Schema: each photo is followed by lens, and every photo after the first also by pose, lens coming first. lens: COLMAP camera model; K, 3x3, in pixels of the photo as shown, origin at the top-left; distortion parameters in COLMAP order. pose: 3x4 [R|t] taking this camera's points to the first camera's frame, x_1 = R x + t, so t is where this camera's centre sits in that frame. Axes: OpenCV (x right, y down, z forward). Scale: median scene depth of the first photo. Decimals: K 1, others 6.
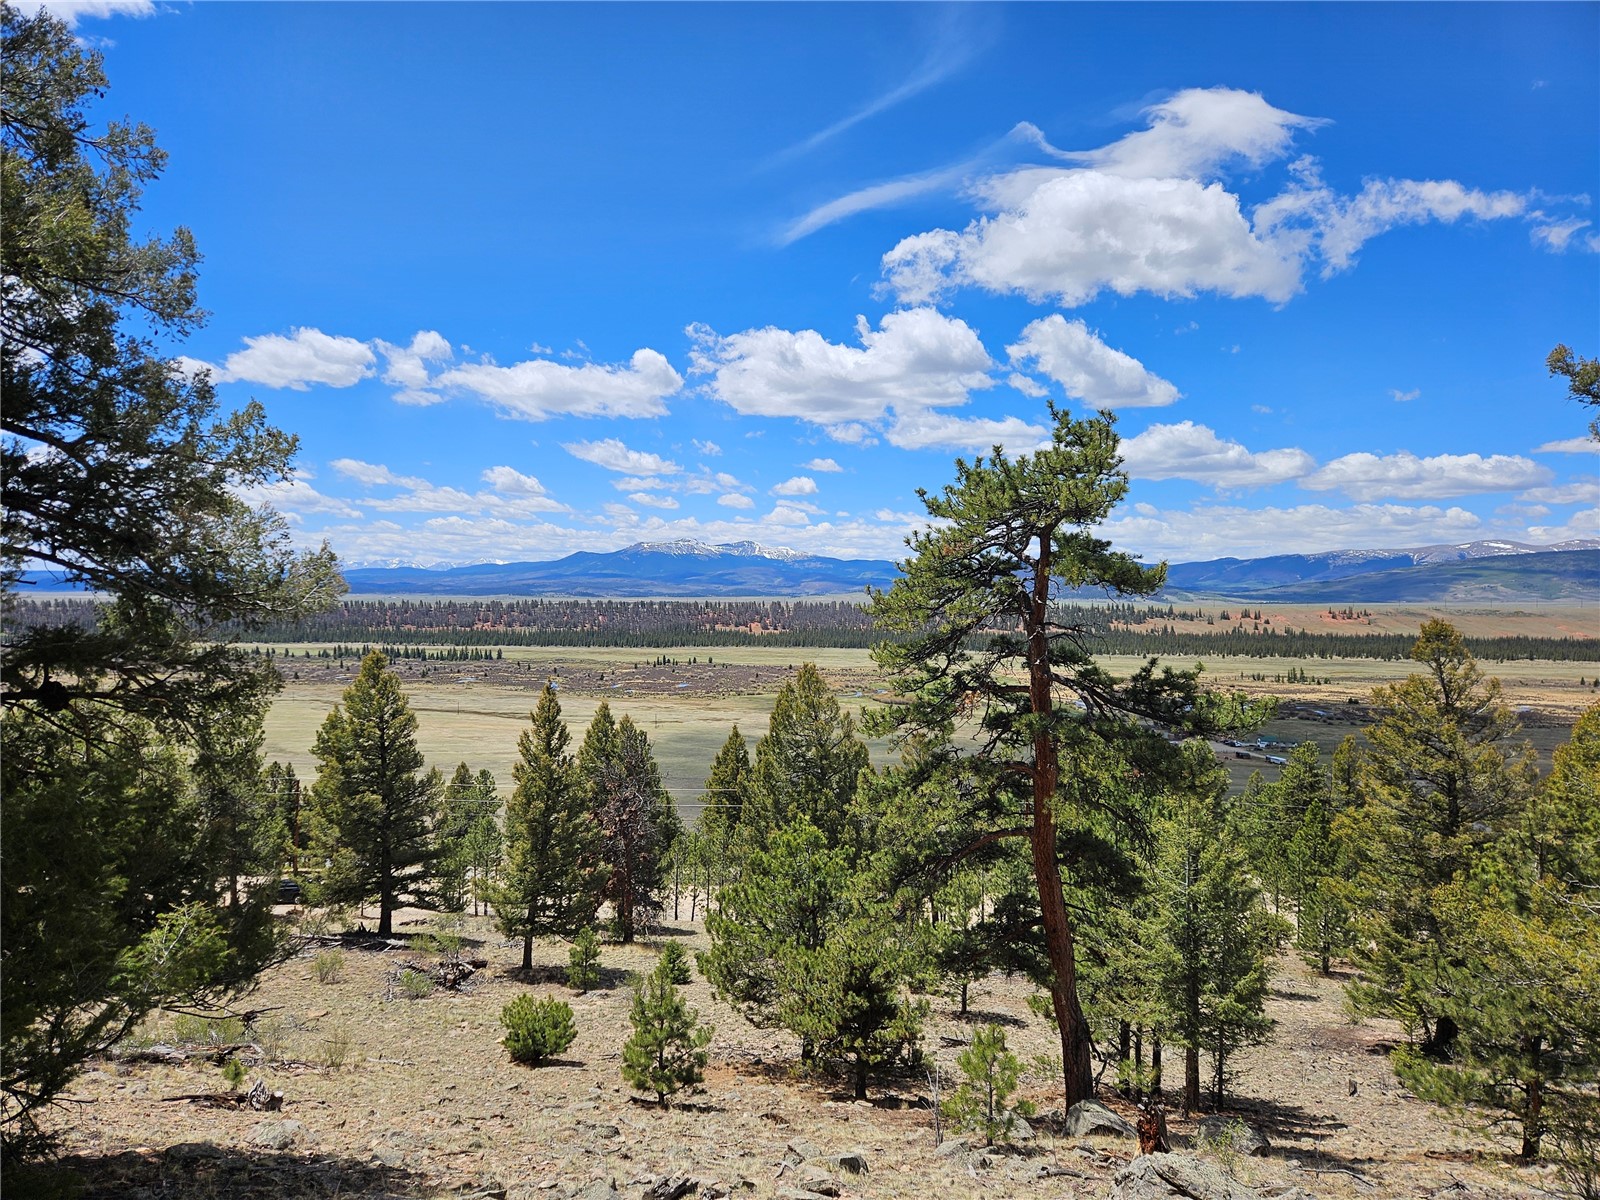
lens RADIAL K [[1168.6, 0, 803.2], [0, 1168.6, 591.7], [0, 0, 1]] dist [0.125806, -0.072025]
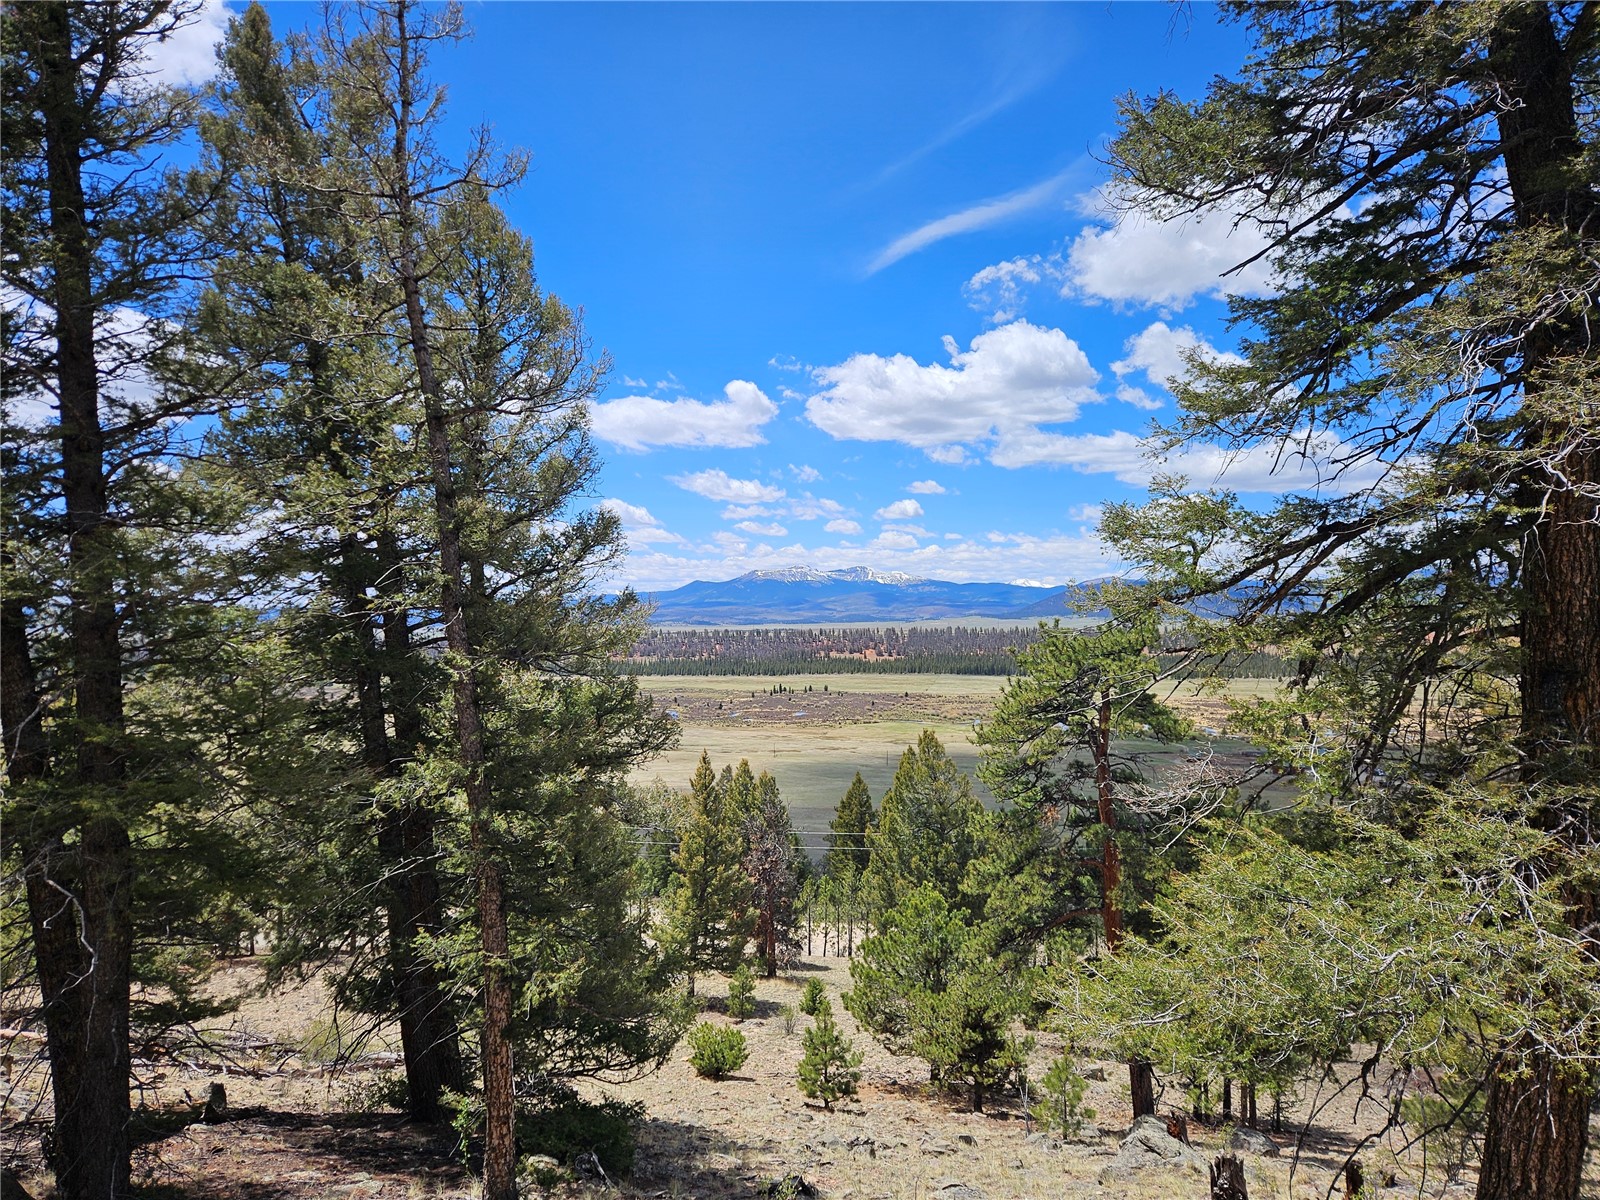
lens RADIAL K [[1175.4, 0, 798.8], [0, 1175.4, 602.3], [0, 0, 1]] dist [0.098875, -0.003102]
pose [[0.994799, -0.017659, -0.100315, -0.003544], [0.016456, 0.999783, -0.012805, -0.084617], [0.100520, 0.011087, 0.994873, -0.237008]]
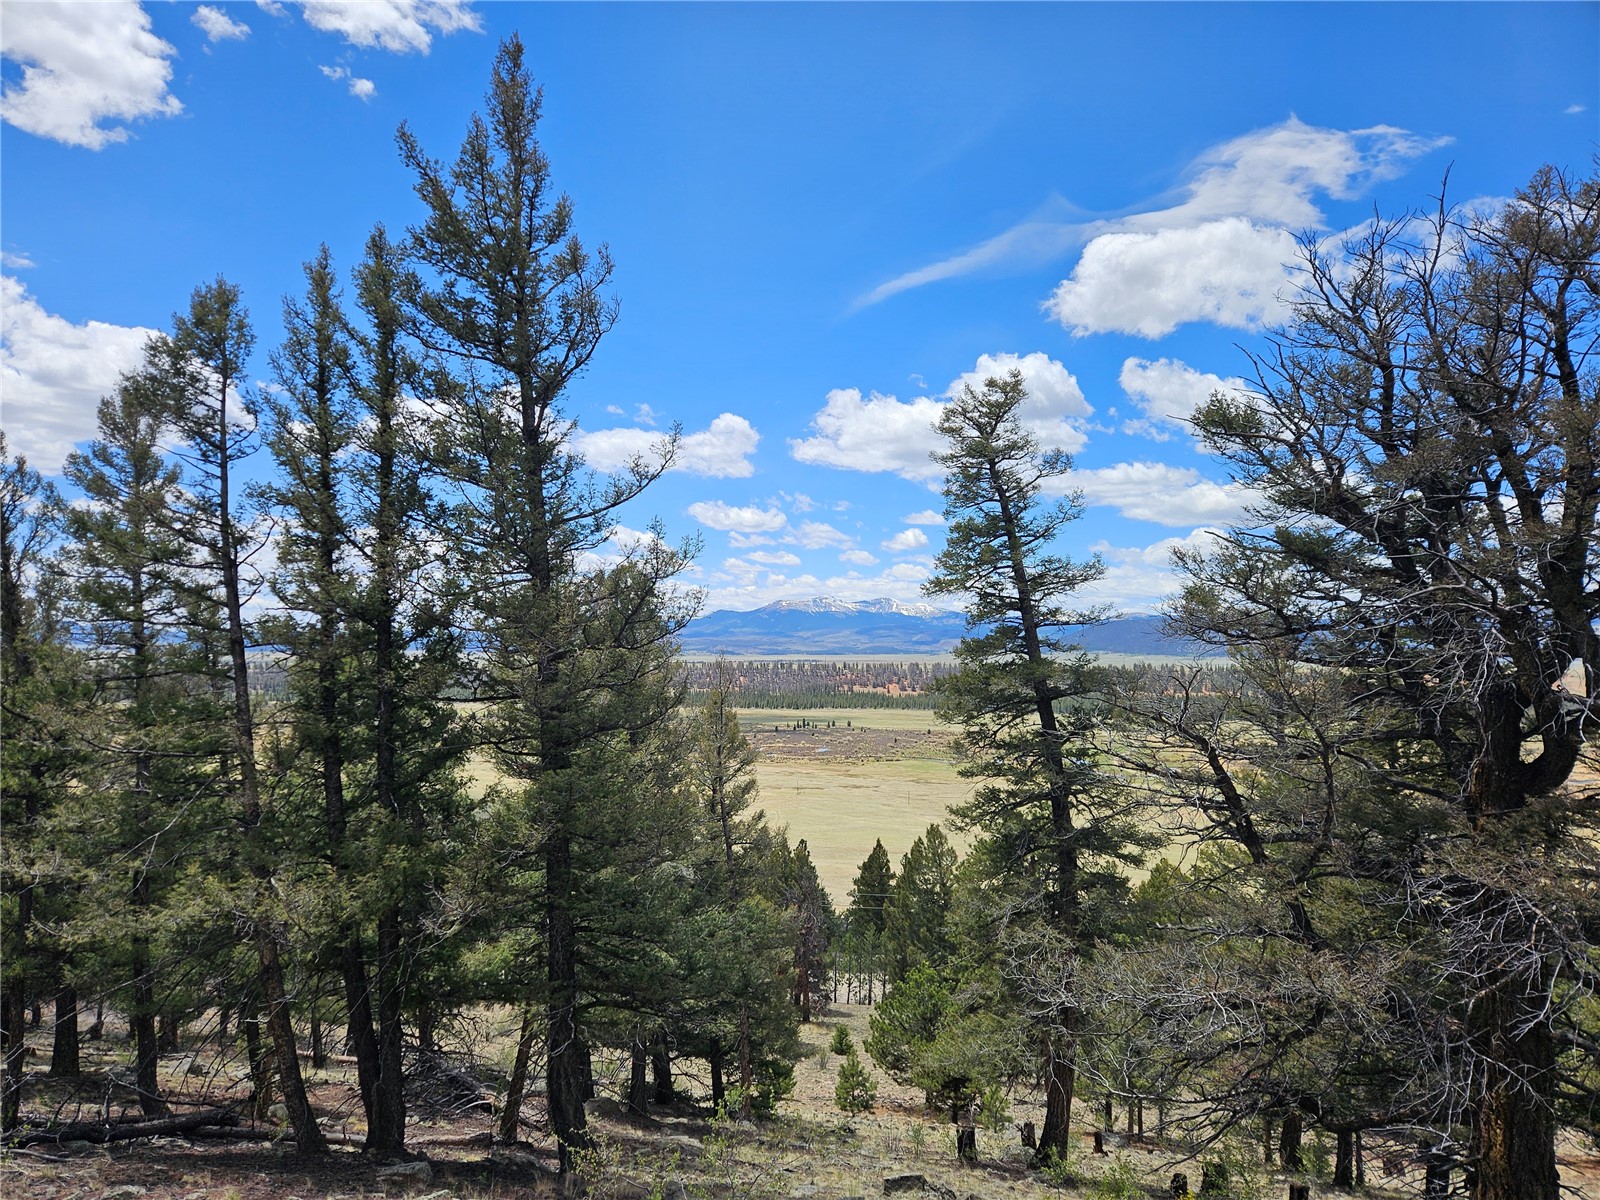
lens RADIAL K [[1179.5, 0, 789.2], [0, 1179.5, 589.1], [0, 0, 1]] dist [0.072756, 0.000371]
pose [[0.991746, -0.008390, -0.127945, 0.029432], [0.002183, 0.998817, -0.048576, -0.260422], [0.128201, 0.047895, 0.990591, -0.750496]]
